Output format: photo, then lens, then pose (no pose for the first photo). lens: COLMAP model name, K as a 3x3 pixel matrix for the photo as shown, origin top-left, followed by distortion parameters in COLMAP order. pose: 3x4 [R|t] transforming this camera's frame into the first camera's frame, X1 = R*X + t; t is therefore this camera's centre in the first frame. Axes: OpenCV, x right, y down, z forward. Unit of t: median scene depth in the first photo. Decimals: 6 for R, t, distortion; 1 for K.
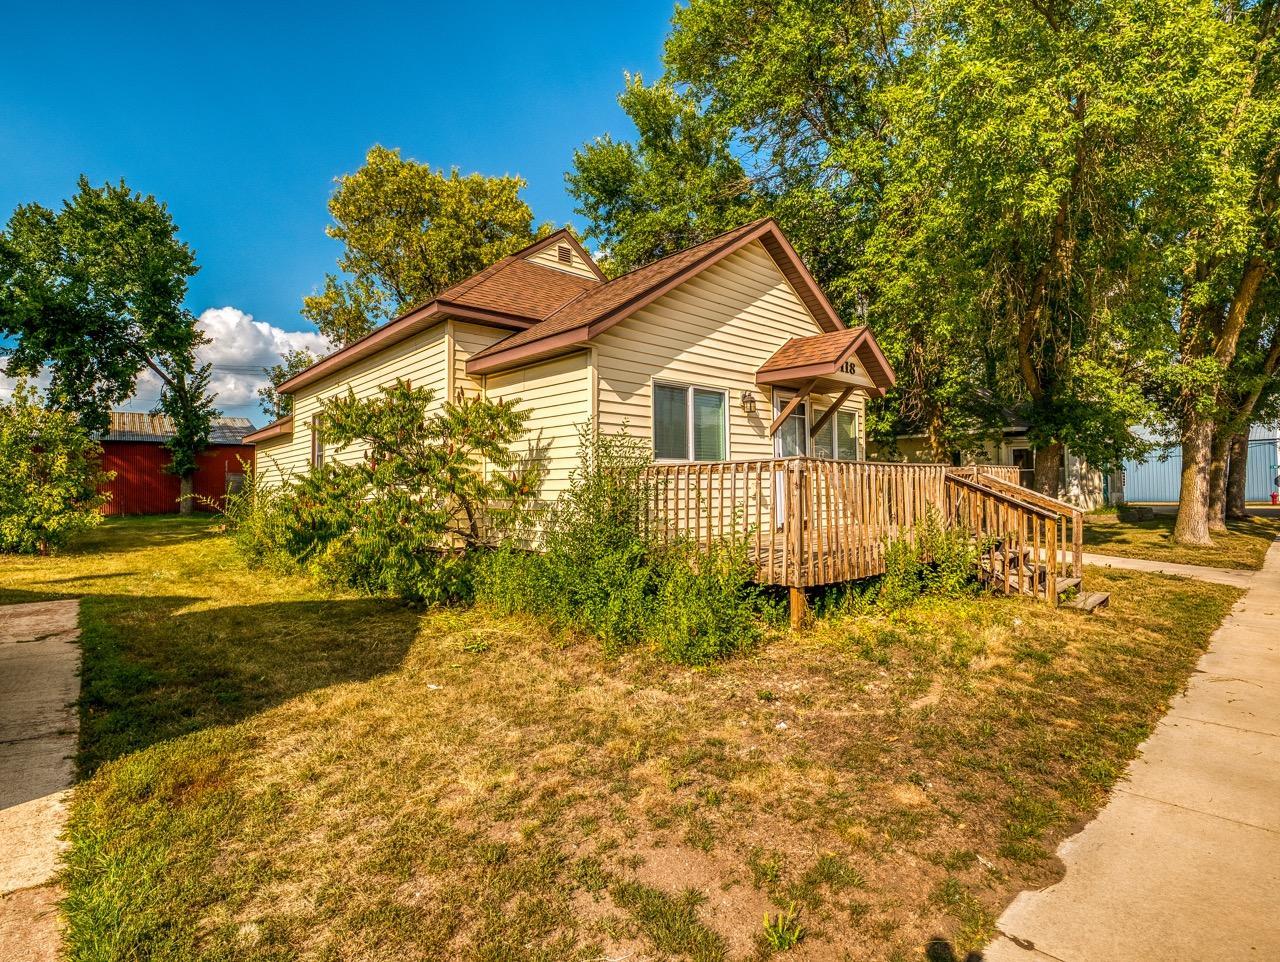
lens RADIAL K [[639.2, 0, 645.0], [0, 639.2, 473.3], [0, 0, 1]] dist [-0.059017, -0.002468]
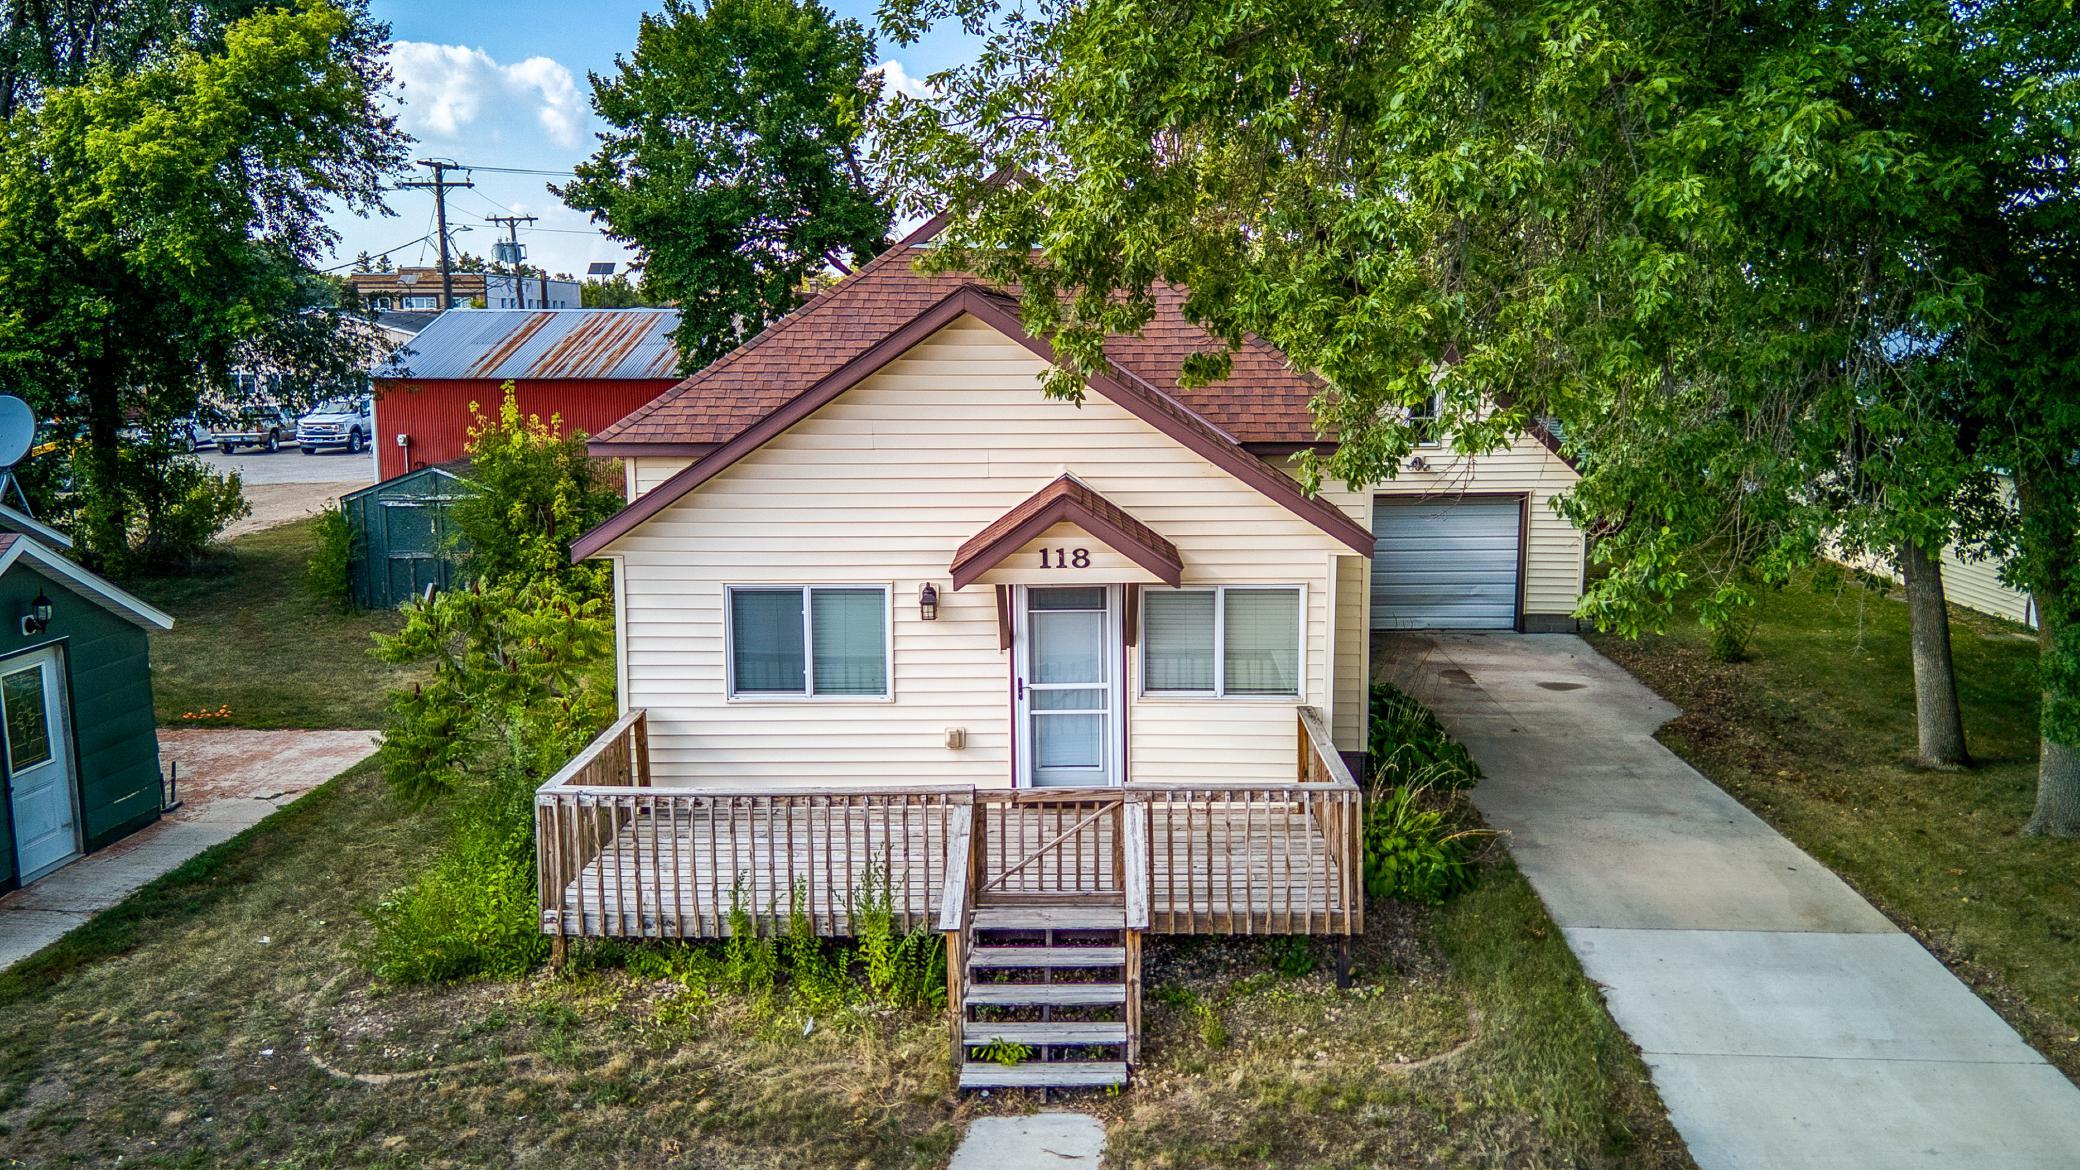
lens RADIAL K [[1635.8, 0, 1051.8], [0, 1635.8, 593.6], [0, 0, 1]] dist [0.032738, -0.003209]
pose [[0.706080, 0.121981, -0.697547, 1.592364], [0.018090, 0.981623, 0.189969, -0.493315], [0.707901, -0.146752, 0.690899, -0.006952]]
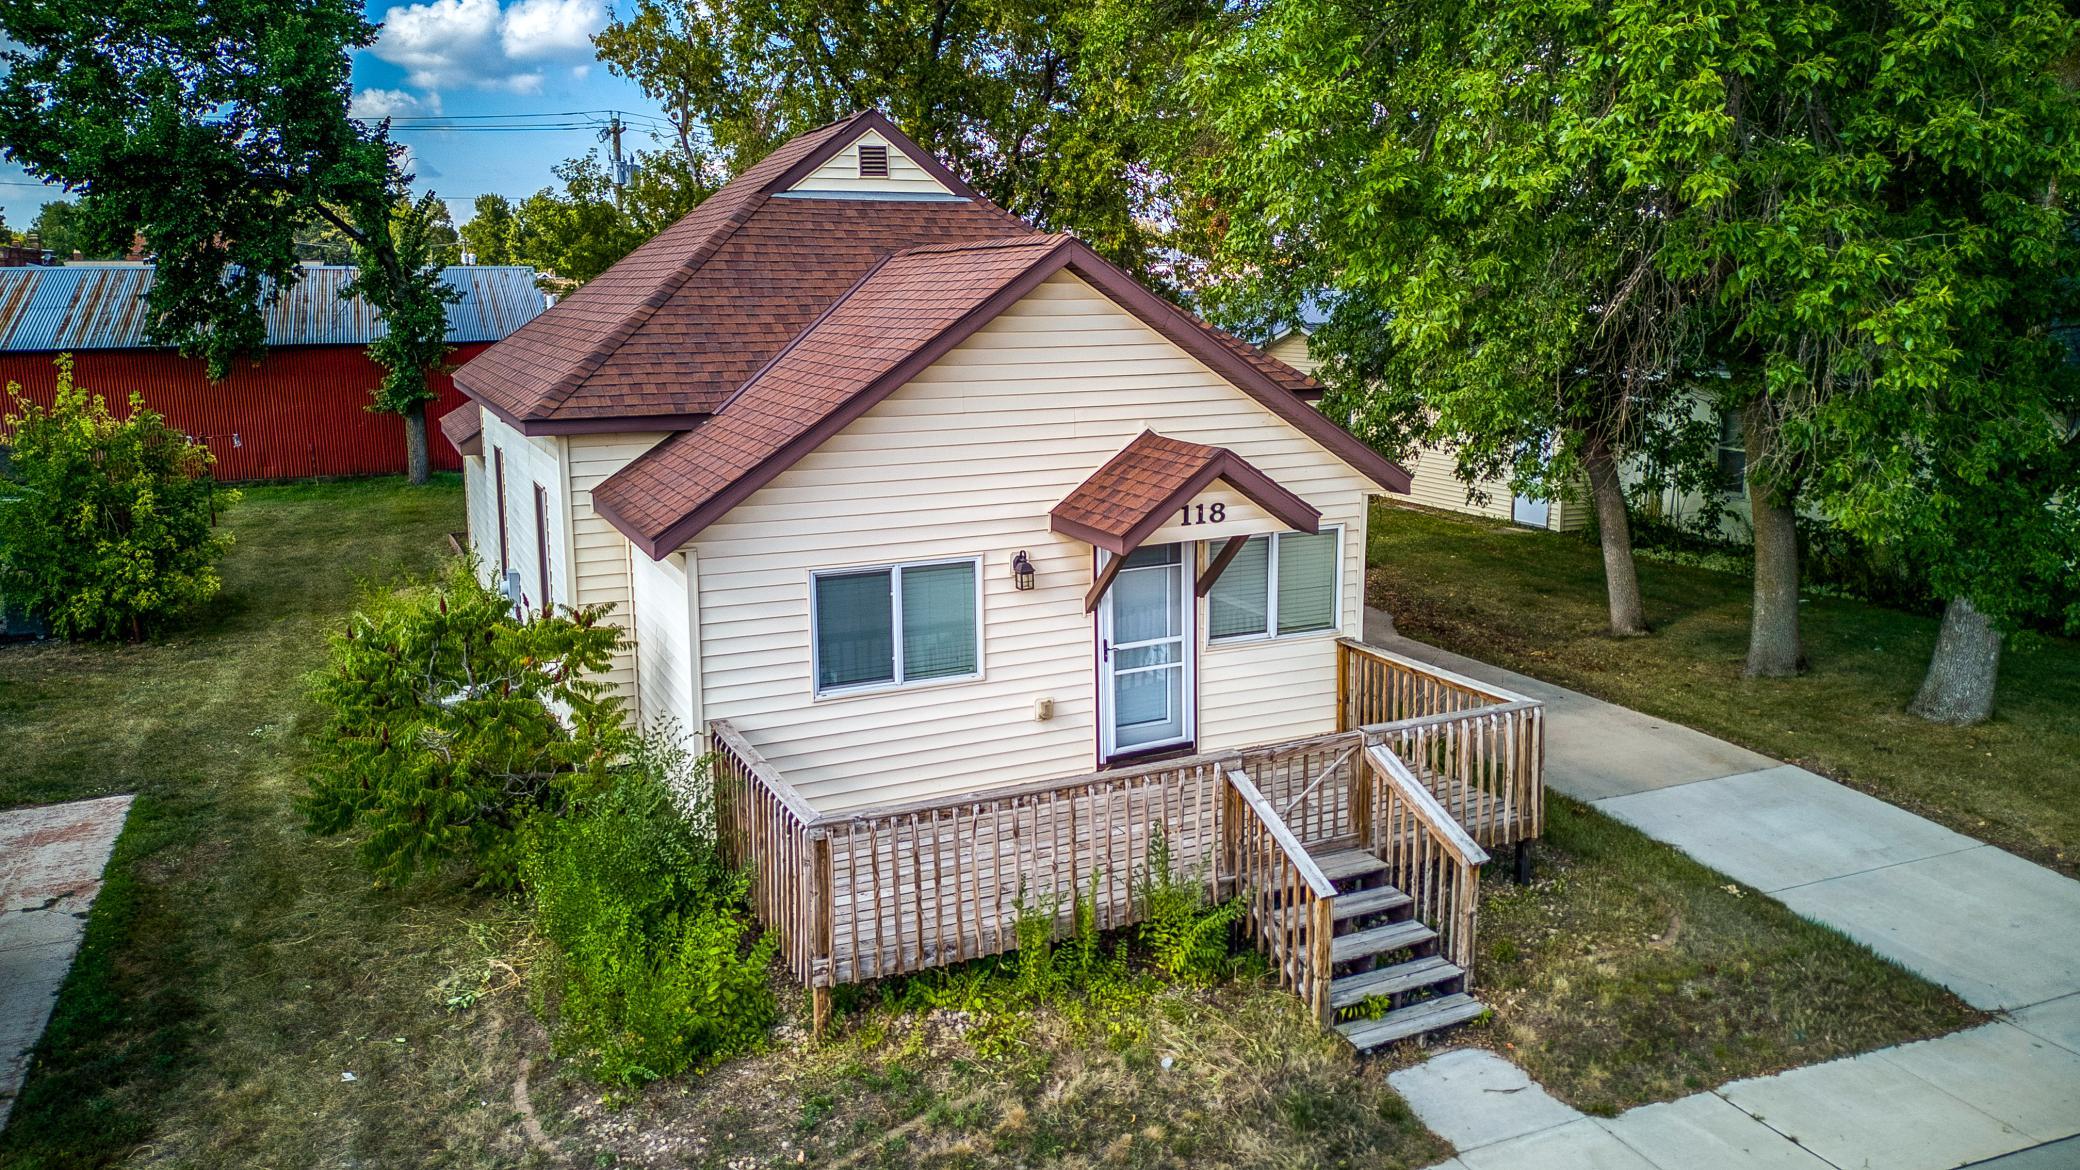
lens RADIAL K [[1514.3, 0, 1058.1], [0, 1514.3, 590.2], [0, 0, 1]] dist [0.036298, -0.019200]
pose [[0.950234, 0.064043, -0.304883, 0.732701], [0.007719, 0.973502, 0.228549, -0.488570], [0.311441, -0.219529, 0.924560, -0.338804]]
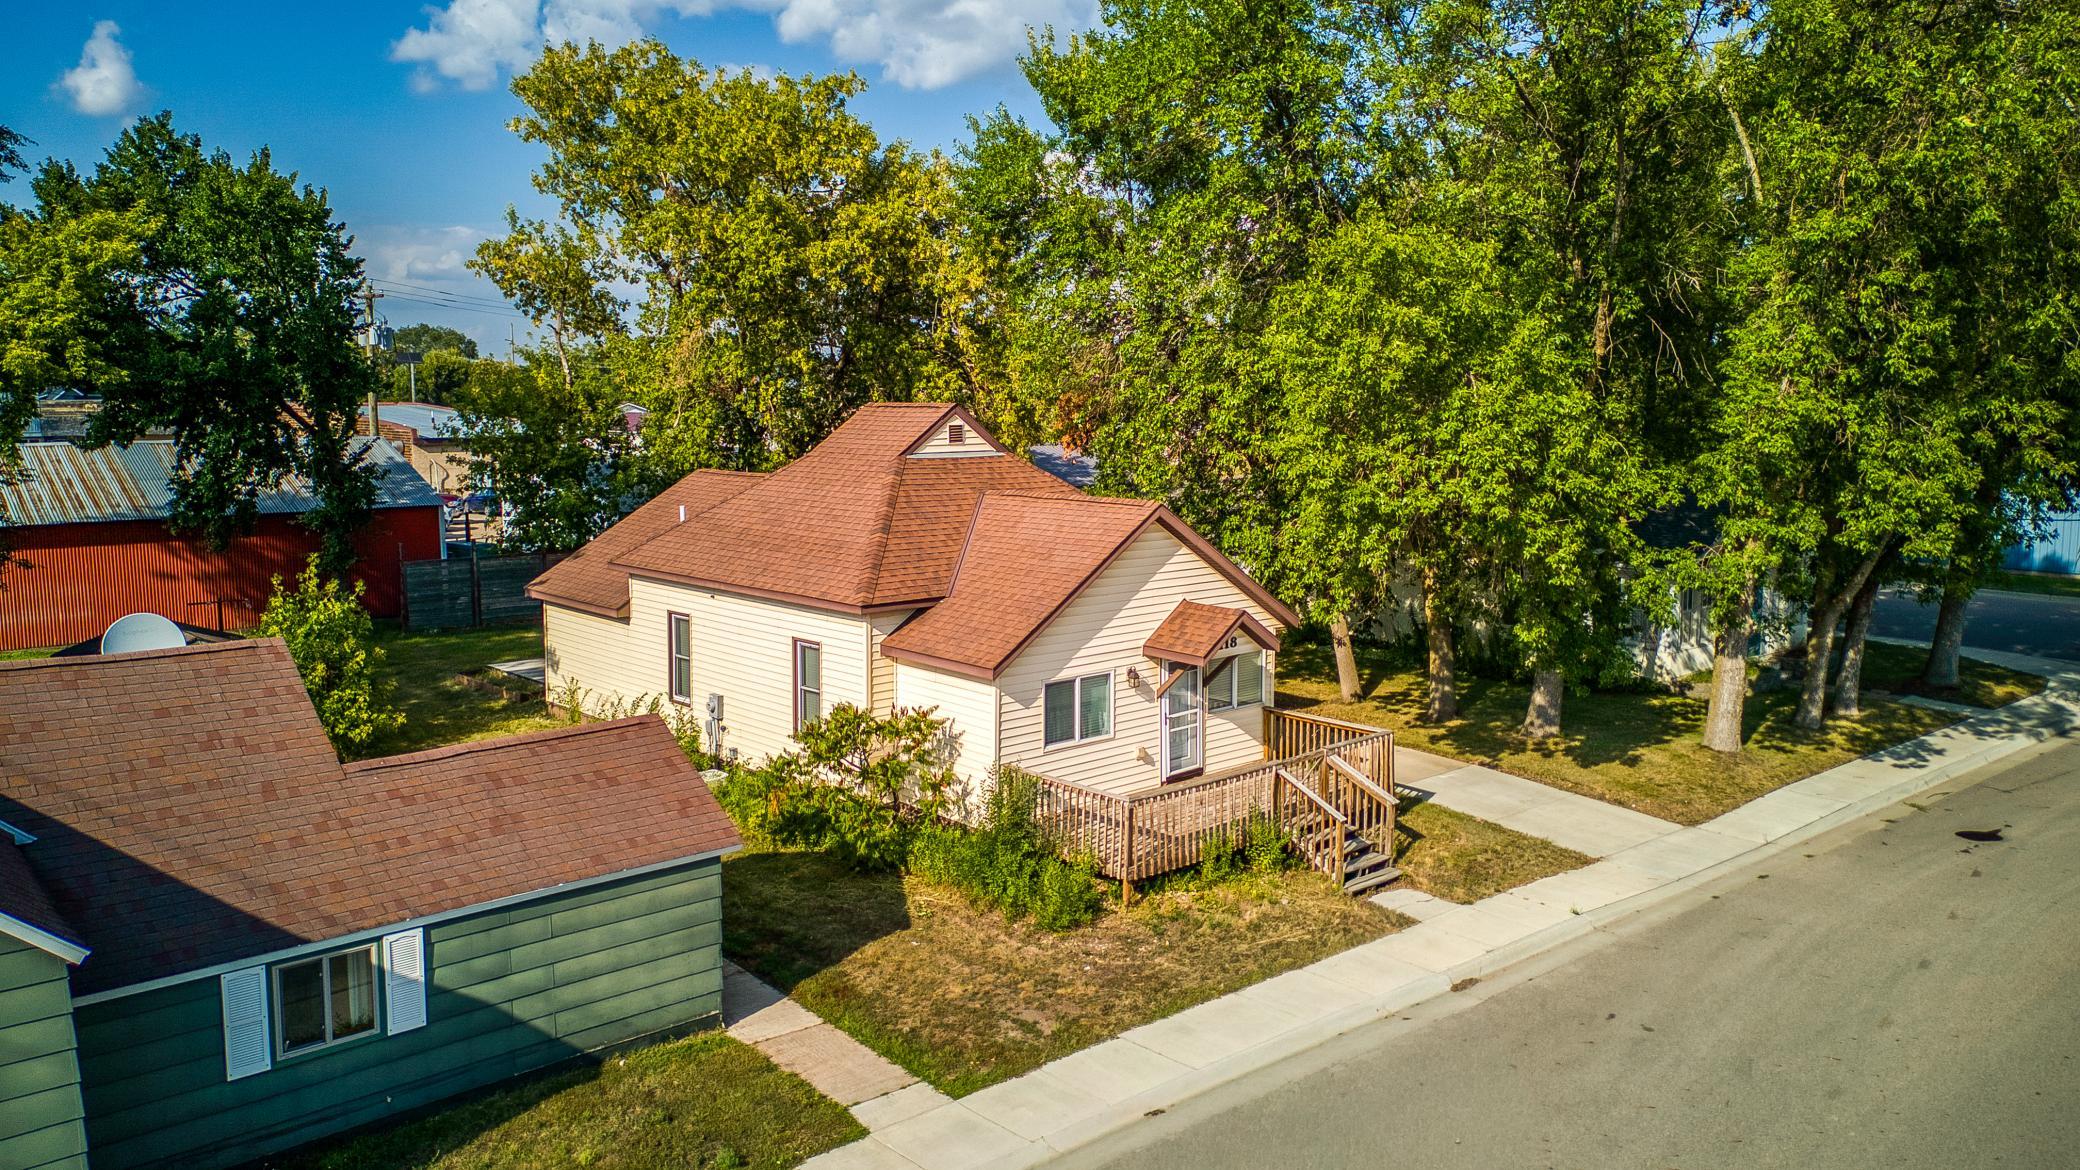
lens RADIAL K [[1514.3, 0, 1040.6], [0, 1514.3, 587.3], [0, 0, 1]] dist [0.036298, -0.019200]
pose [[0.999604, 0.013668, -0.024600, 0.076140], [-0.009514, 0.986802, 0.161651, -0.811532], [0.026484, -0.161353, 0.986541, -1.845150]]
